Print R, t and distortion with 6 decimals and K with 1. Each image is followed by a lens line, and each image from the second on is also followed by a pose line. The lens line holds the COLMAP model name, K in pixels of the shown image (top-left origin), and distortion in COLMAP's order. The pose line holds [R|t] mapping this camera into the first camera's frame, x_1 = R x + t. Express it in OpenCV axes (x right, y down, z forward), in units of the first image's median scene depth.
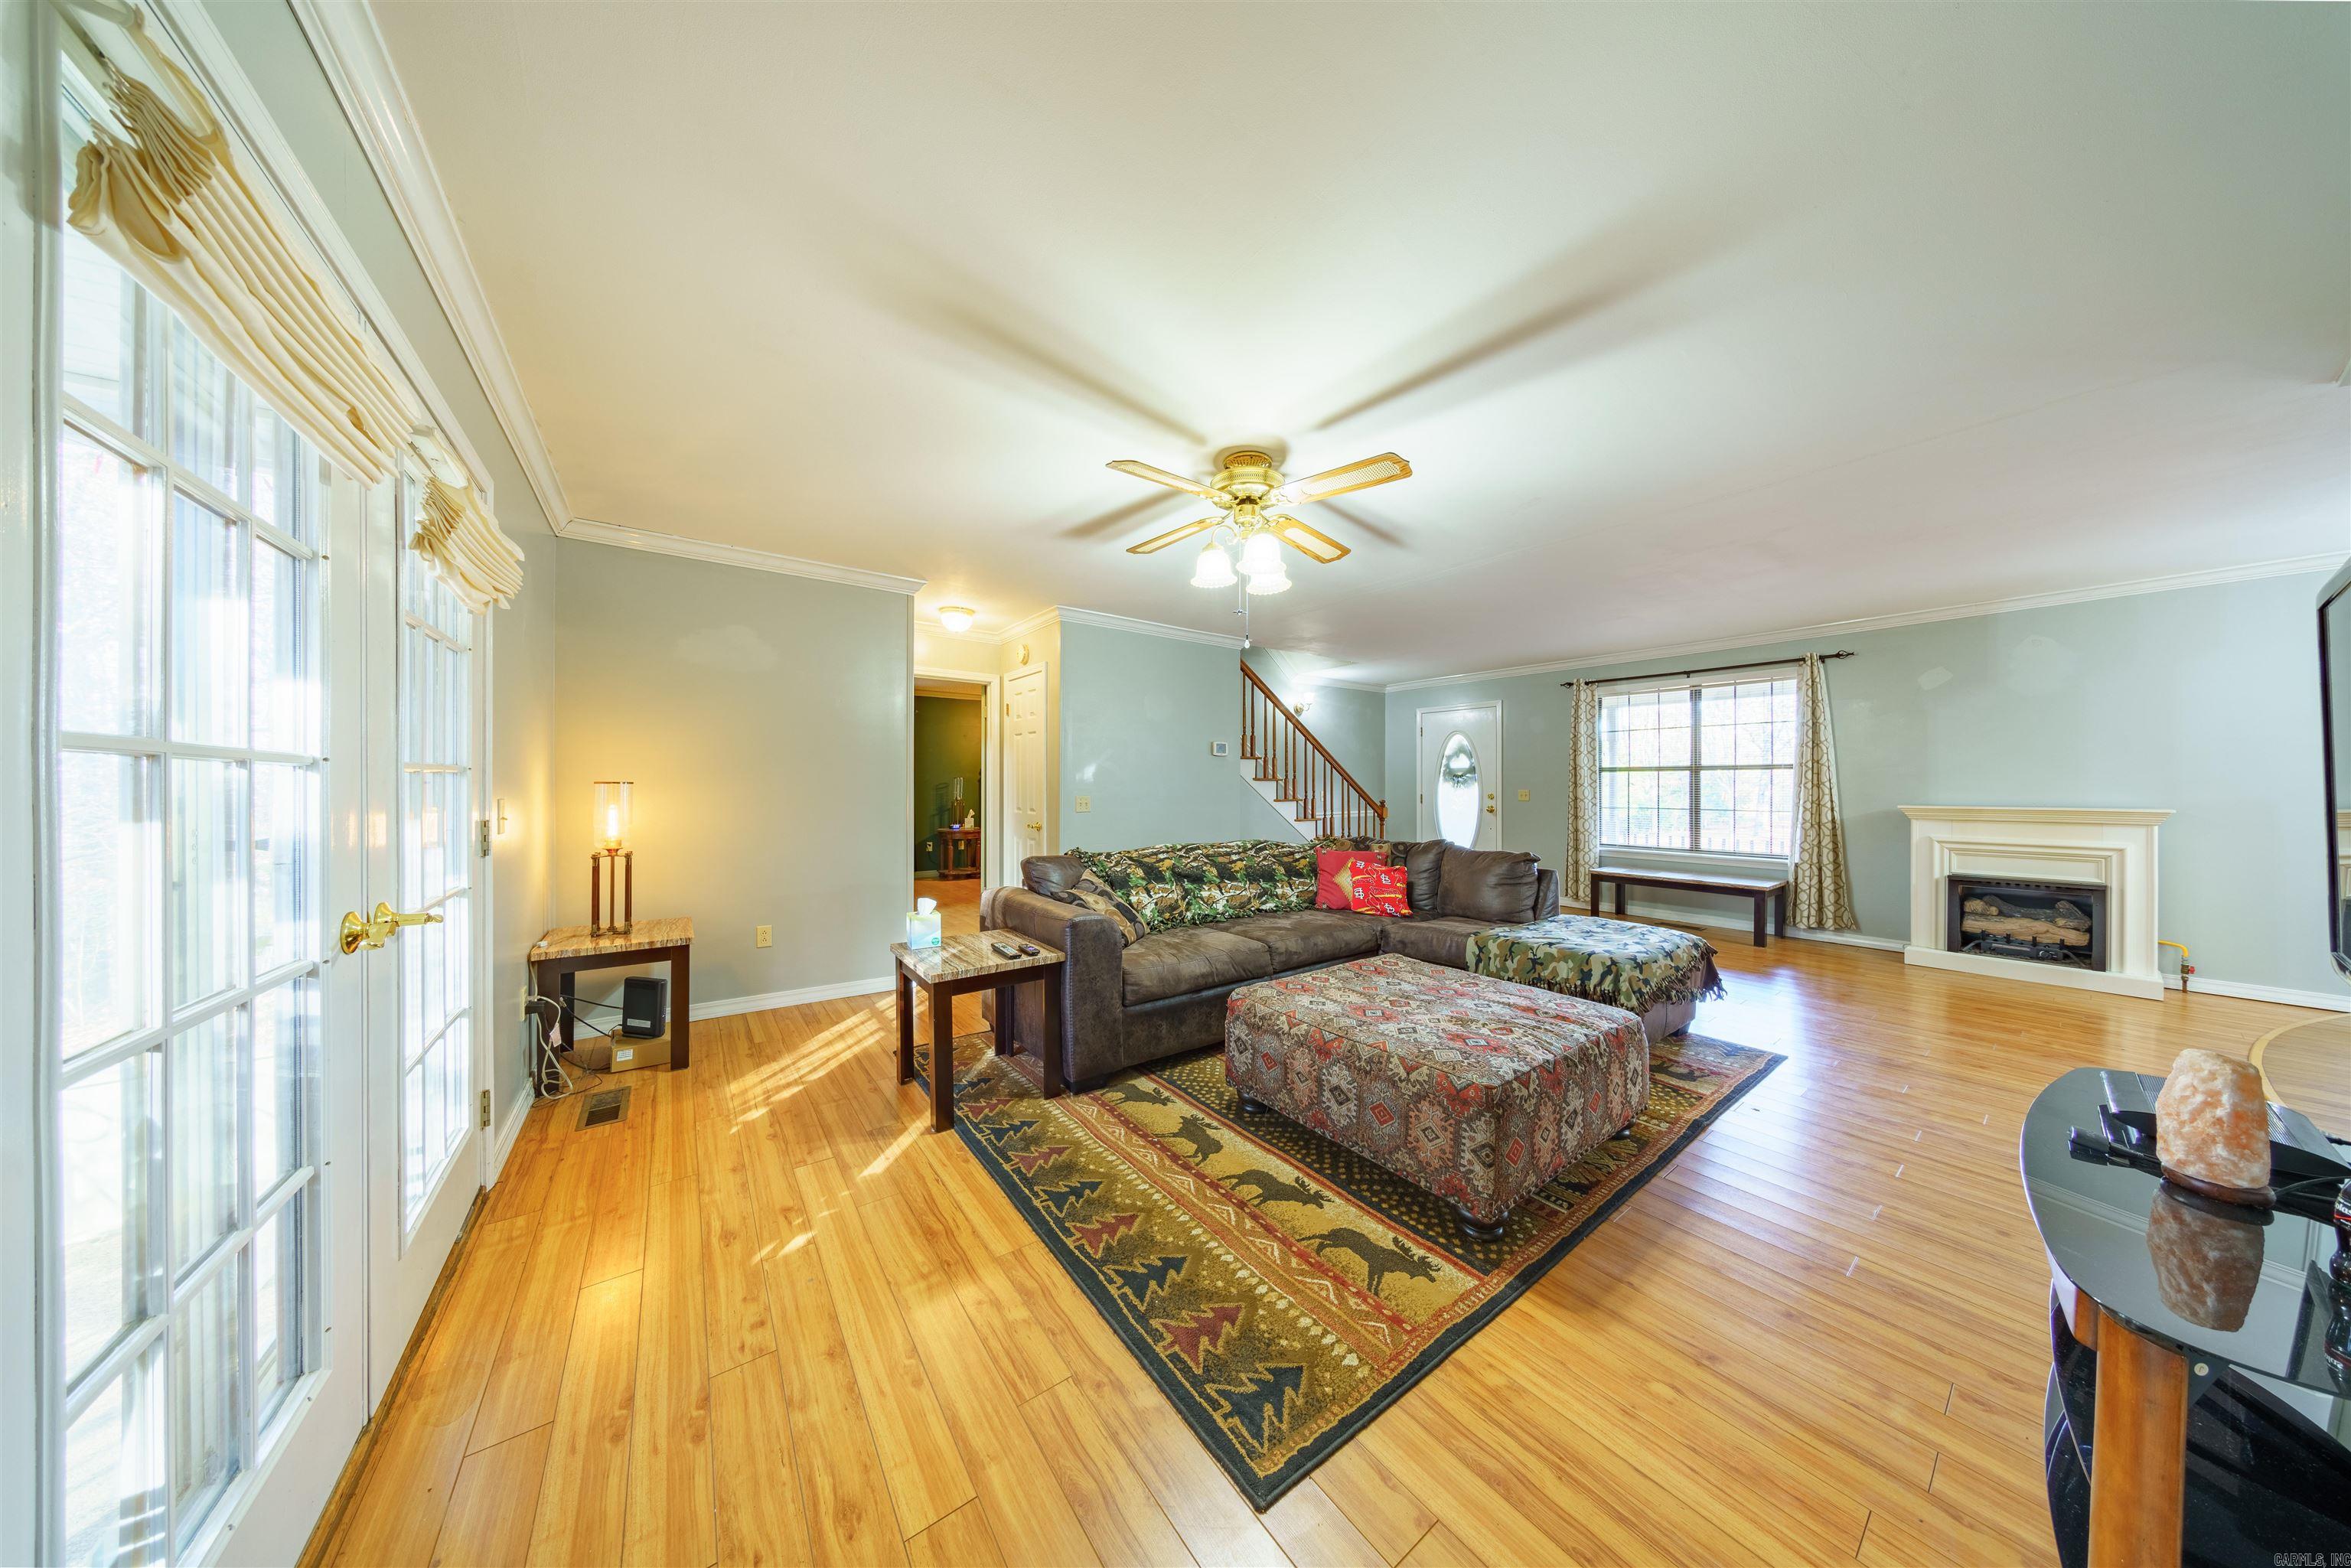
lens RADIAL K [[672.1, 0, 1175.5], [0, 672.1, 784.0], [0, 0, 1]] dist [-0.000137, 0.000155]
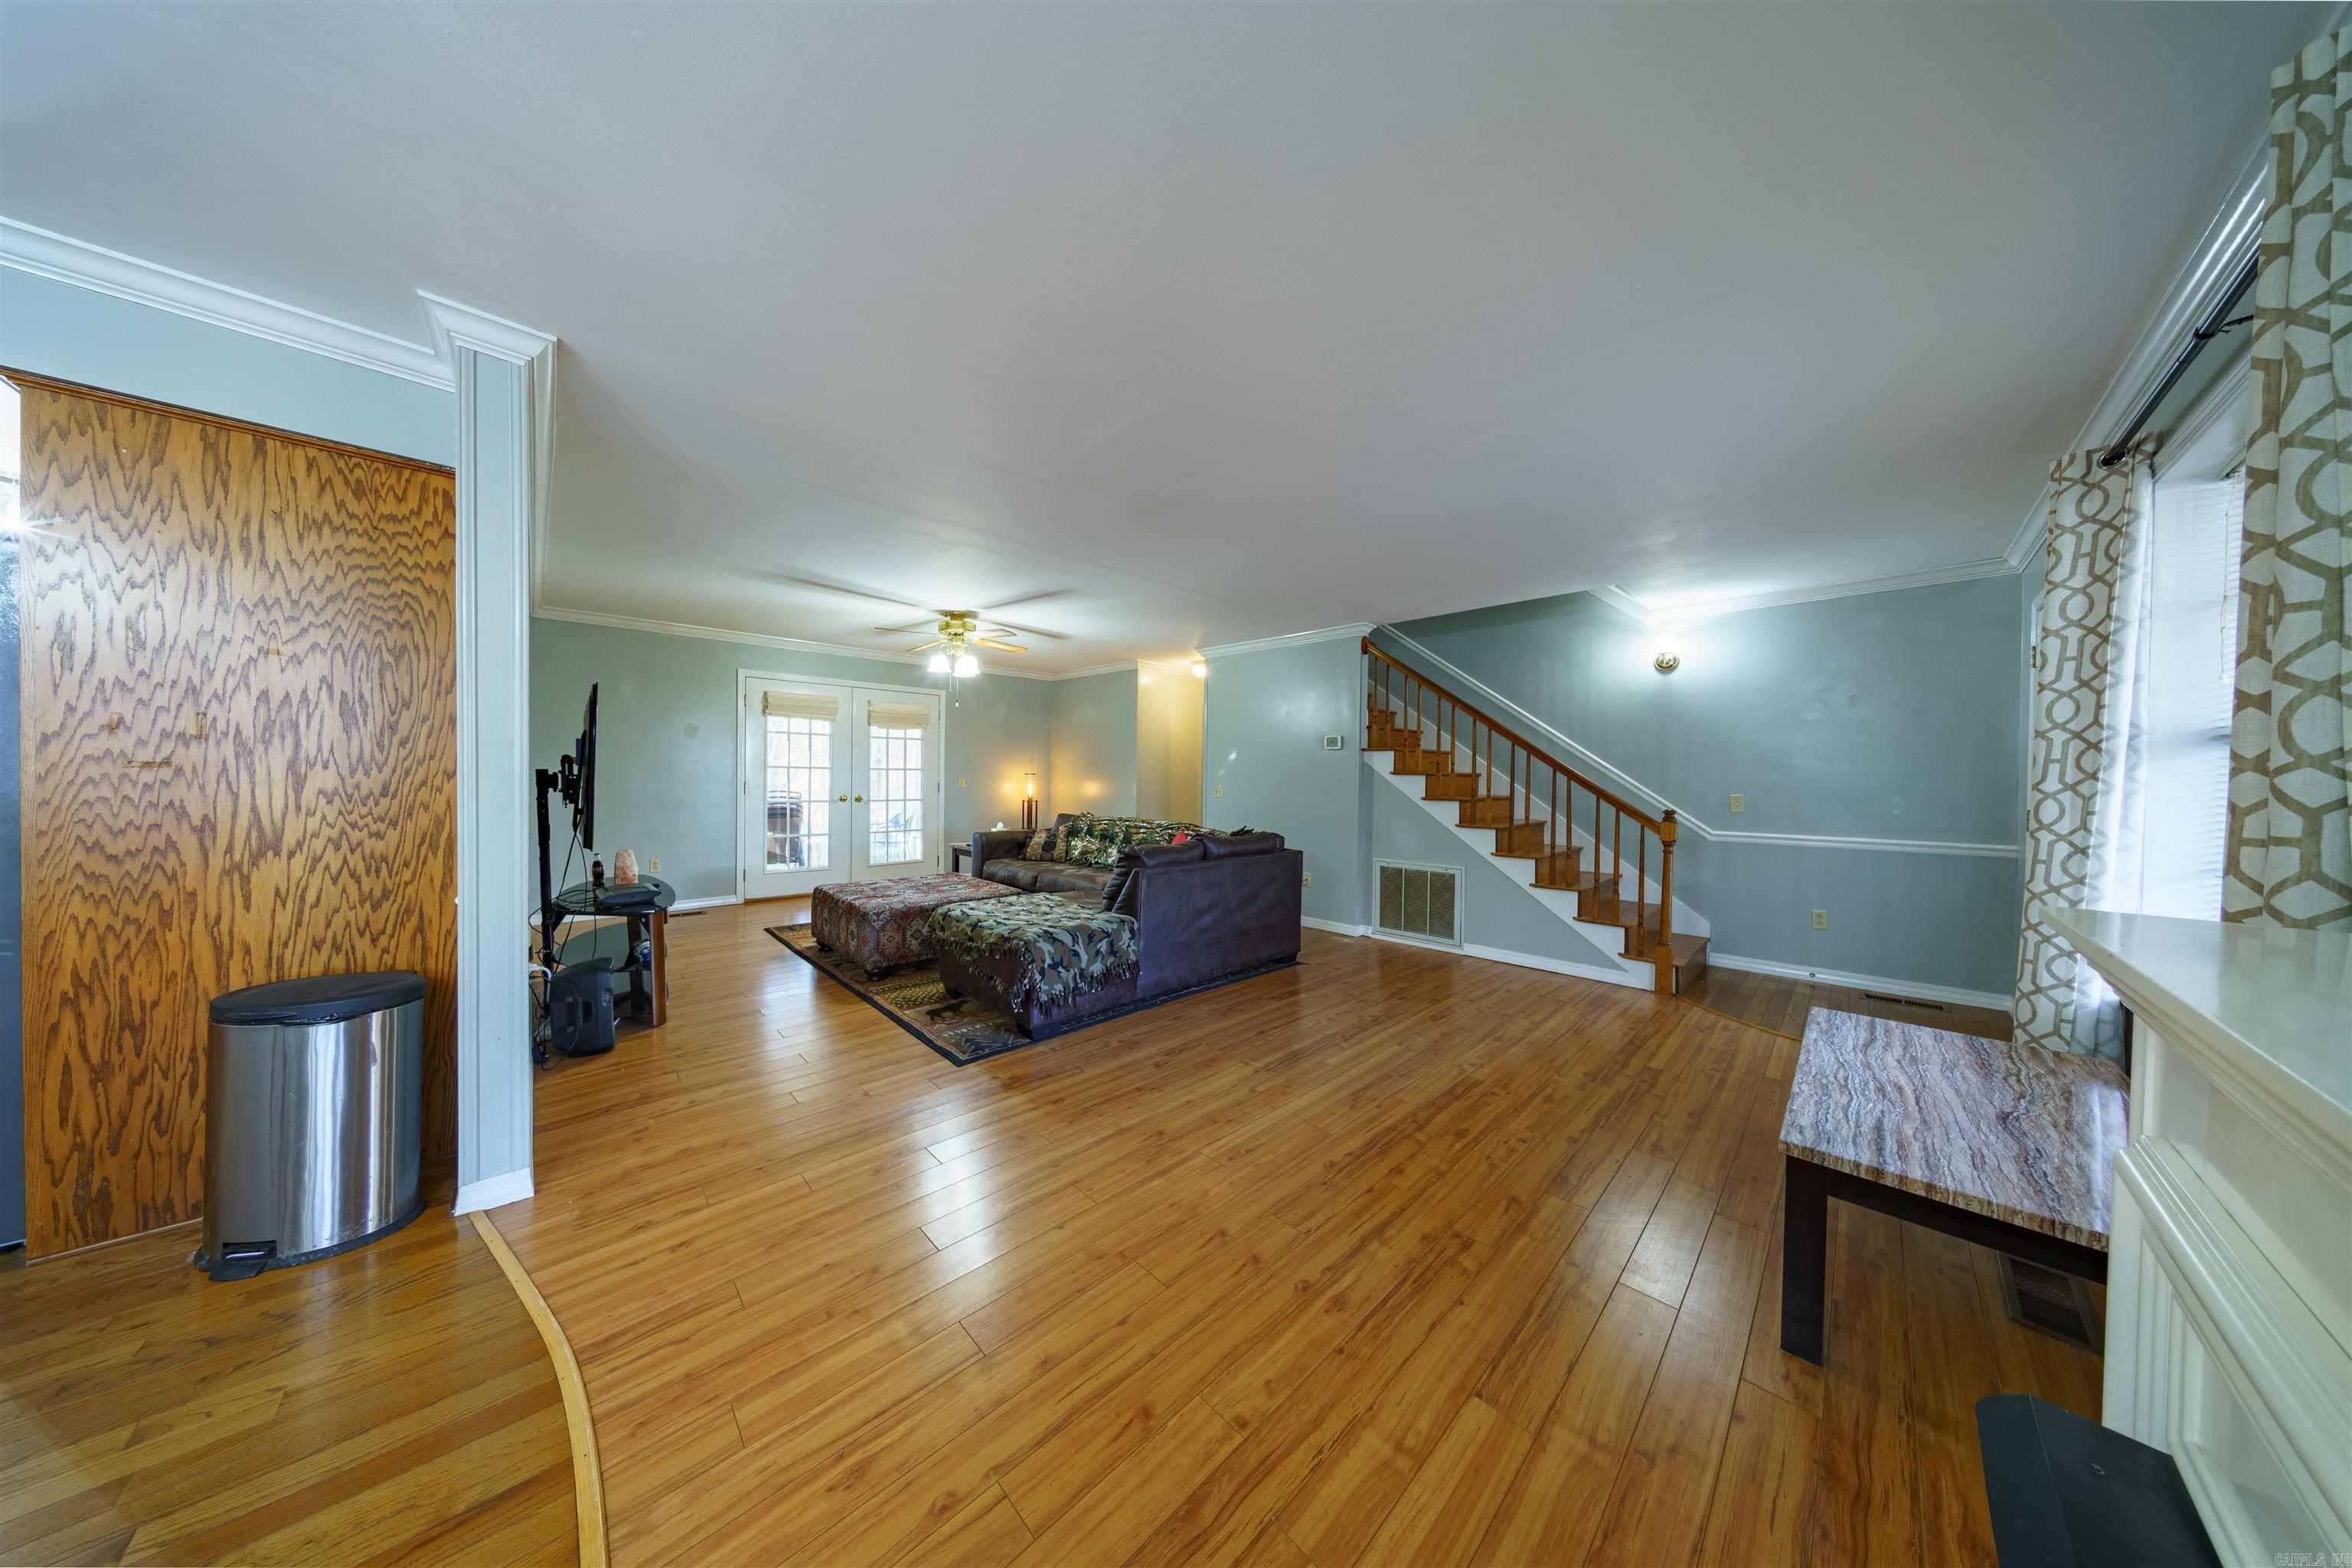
lens RADIAL K [[672.4, 0, 1176.0], [0, 672.4, 784.0], [0, 0, 1]] dist [-0.000137, 0.000155]
pose [[0.130095, 0.012663, -0.991421, 1.335494], [-0.013168, 0.999852, 0.011043, 0.002008], [0.991414, 0.011619, 0.130243, 0.841208]]
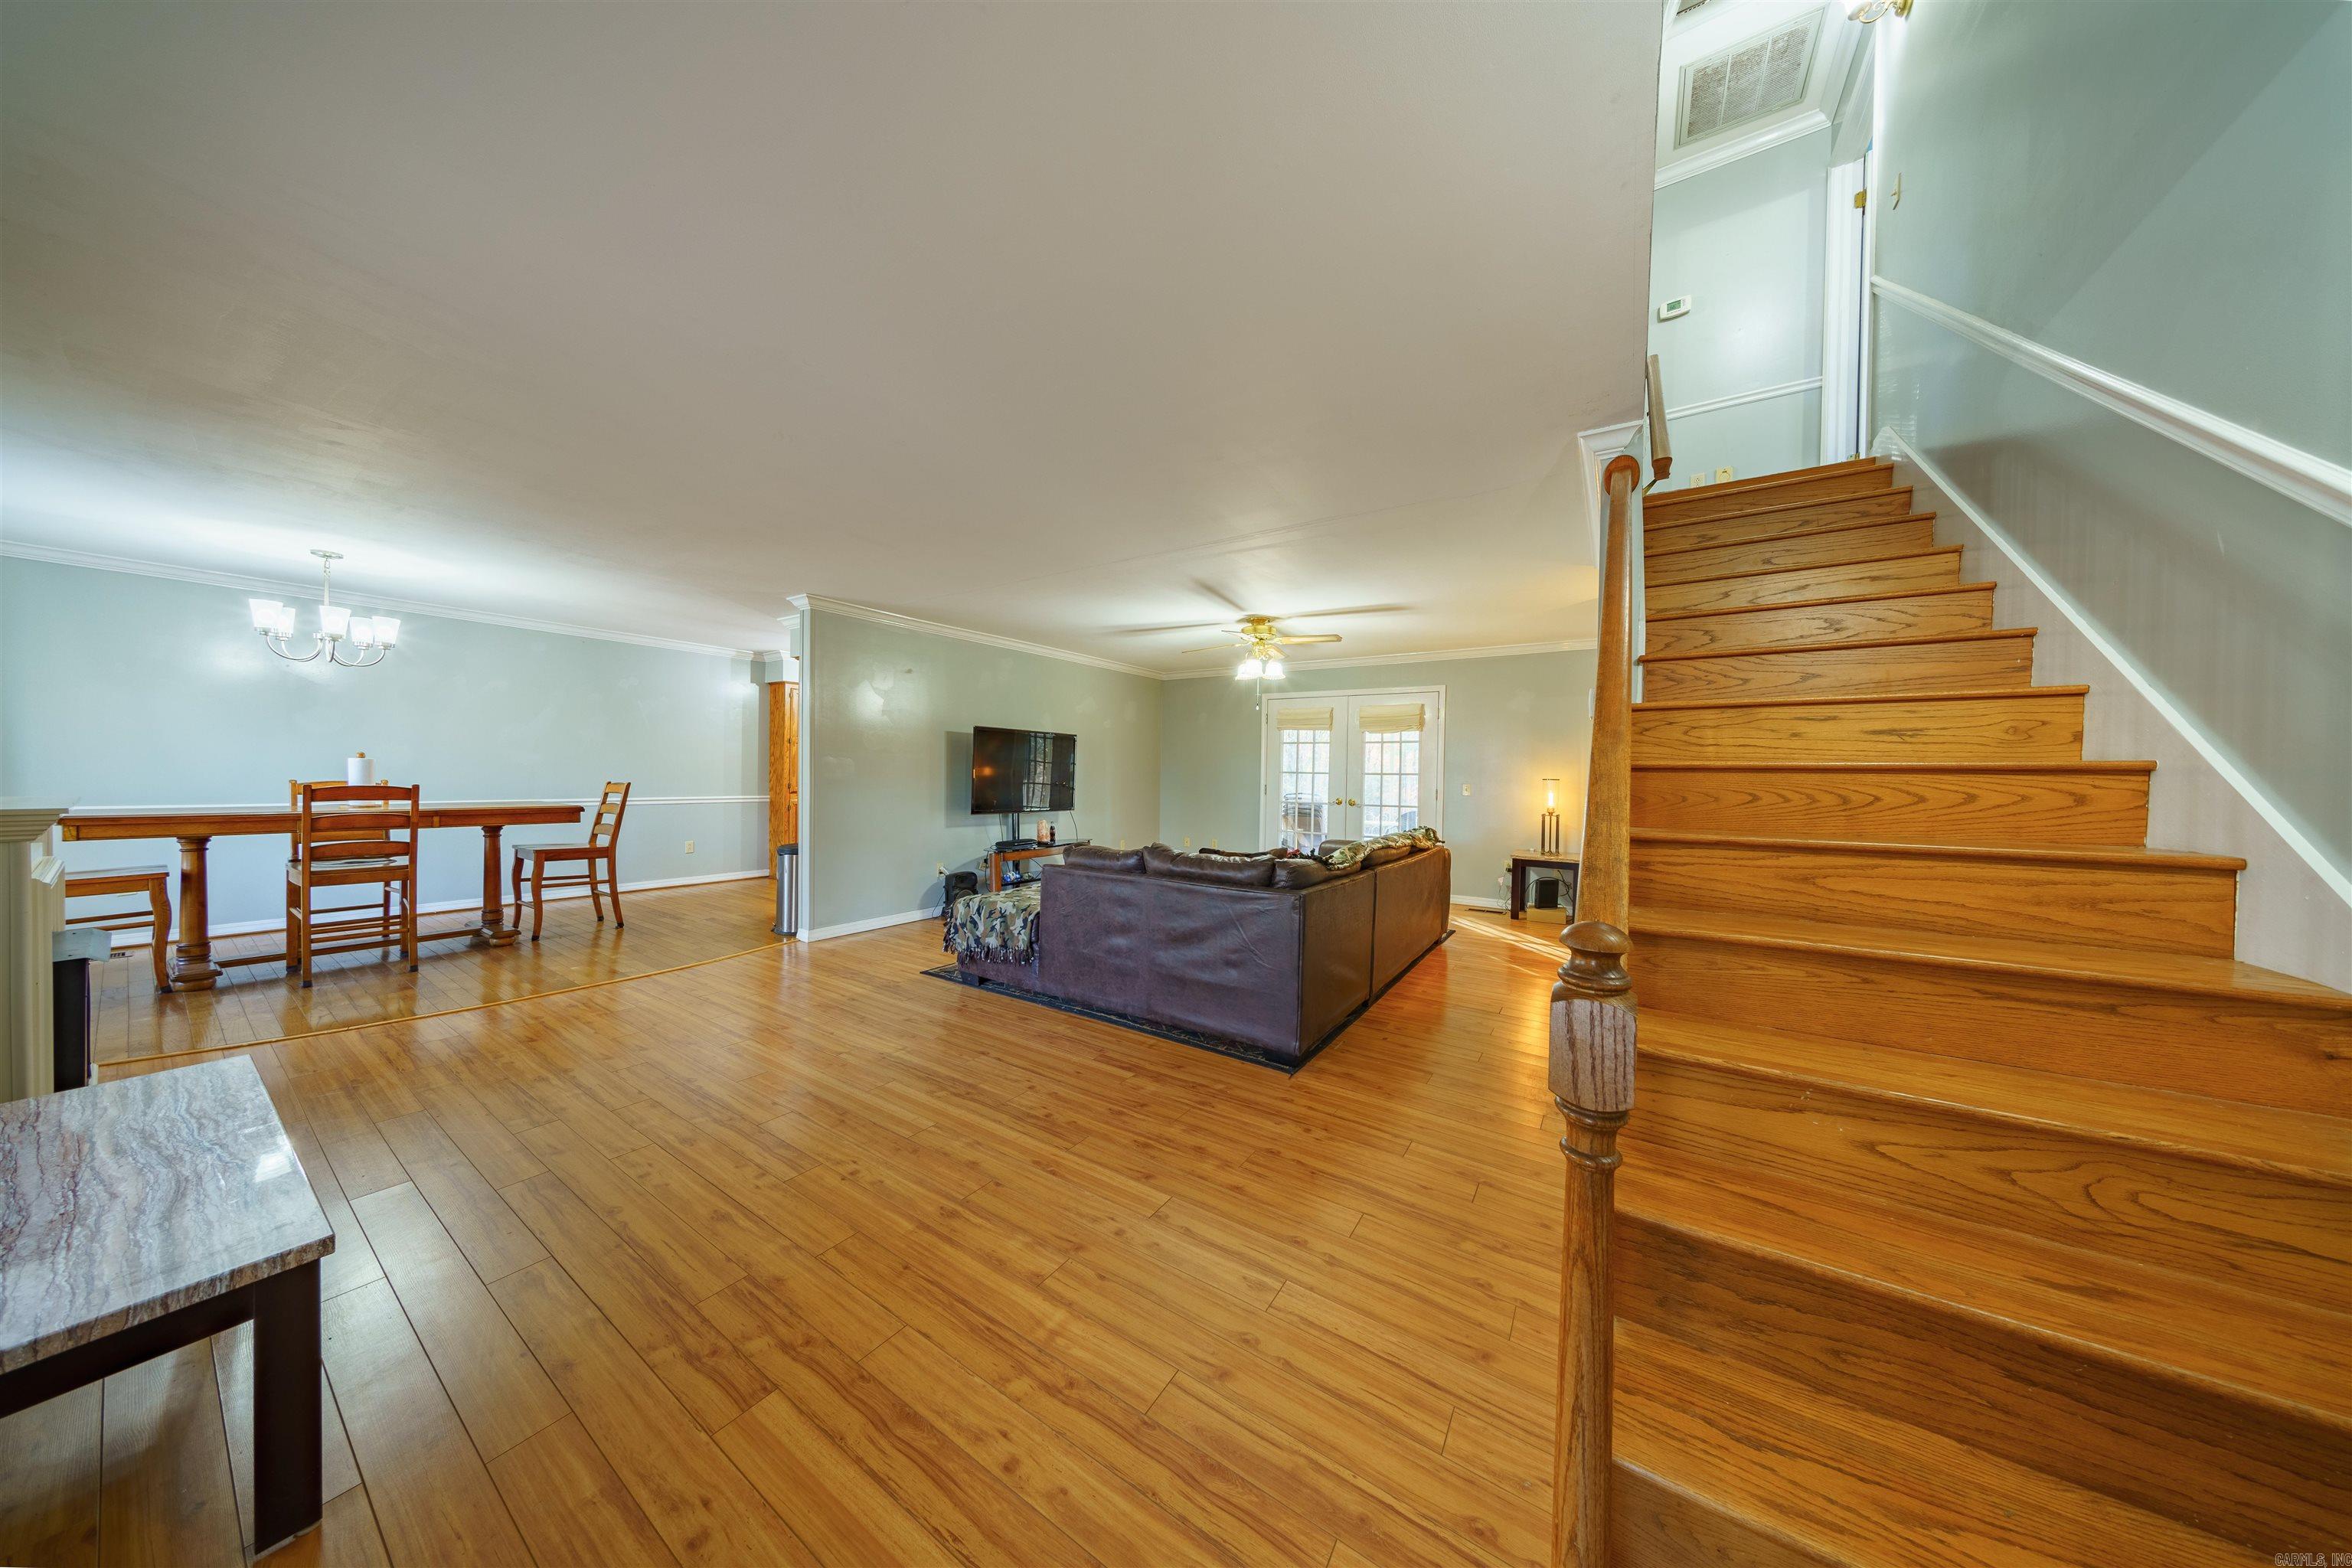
lens RADIAL K [[704.0, 0, 1176.0], [0, 704.0, 784.0], [0, 0, 1]] dist [-0.000280, 0.000082]
pose [[-0.941570, -0.008266, -0.336717, 0.646091], [-0.012674, 0.999860, 0.010895, 0.005376], [0.336580, 0.014526, -0.941543, 1.792788]]
